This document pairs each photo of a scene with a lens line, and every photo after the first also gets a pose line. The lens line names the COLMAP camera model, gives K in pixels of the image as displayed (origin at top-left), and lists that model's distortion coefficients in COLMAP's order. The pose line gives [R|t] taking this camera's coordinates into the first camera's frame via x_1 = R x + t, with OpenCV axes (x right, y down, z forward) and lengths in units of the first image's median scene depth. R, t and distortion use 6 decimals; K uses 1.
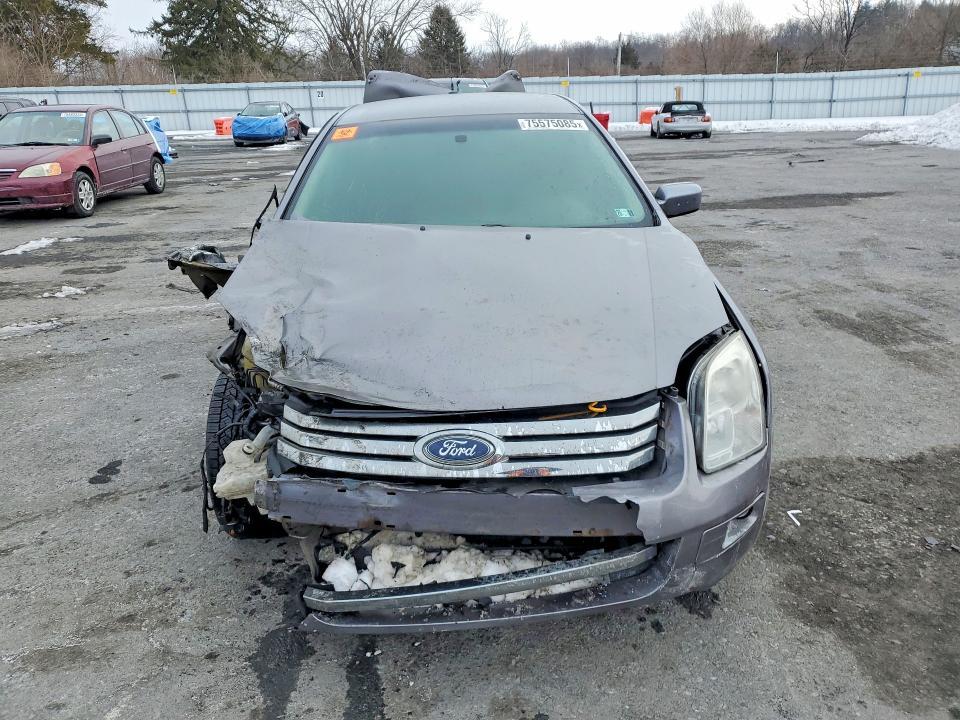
lens RADIAL K [[740.6, 0, 474.5], [0, 740.6, 338.7], [0, 0, 1]] dist [-0.005165, 0.038905]
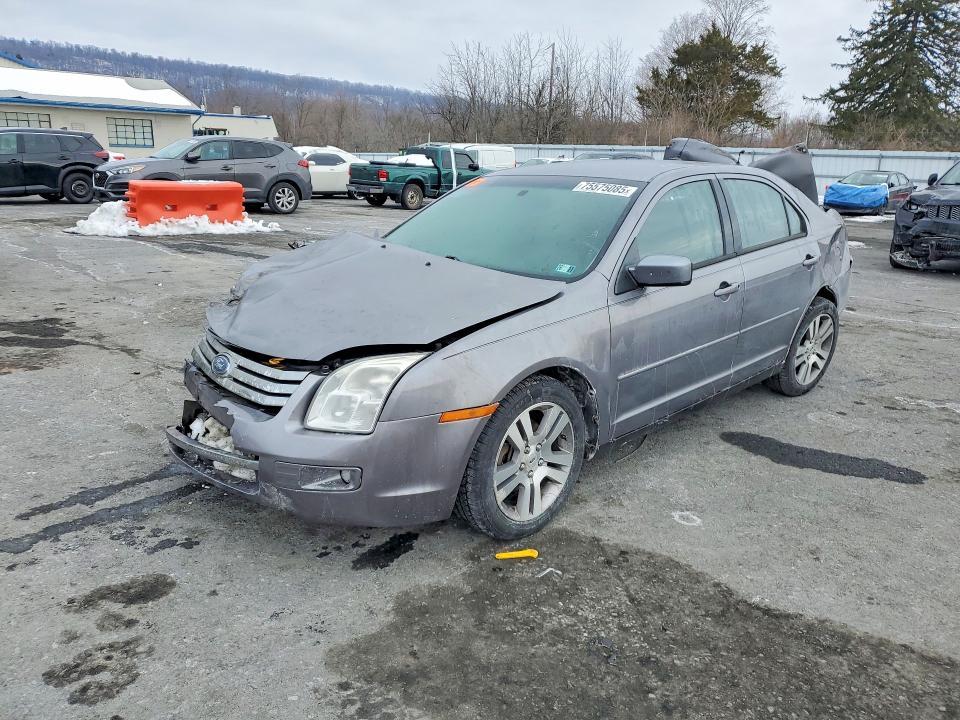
lens RADIAL K [[744.8, 0, 486.1], [0, 744.8, 356.7], [0, 0, 1]] dist [0.009406, 0.013415]
pose [[0.682836, 0.239195, -0.690305, 0.103654], [-0.279297, 0.958578, 0.055879, -0.008114], [0.675077, 0.154644, 0.721358, 0.015828]]
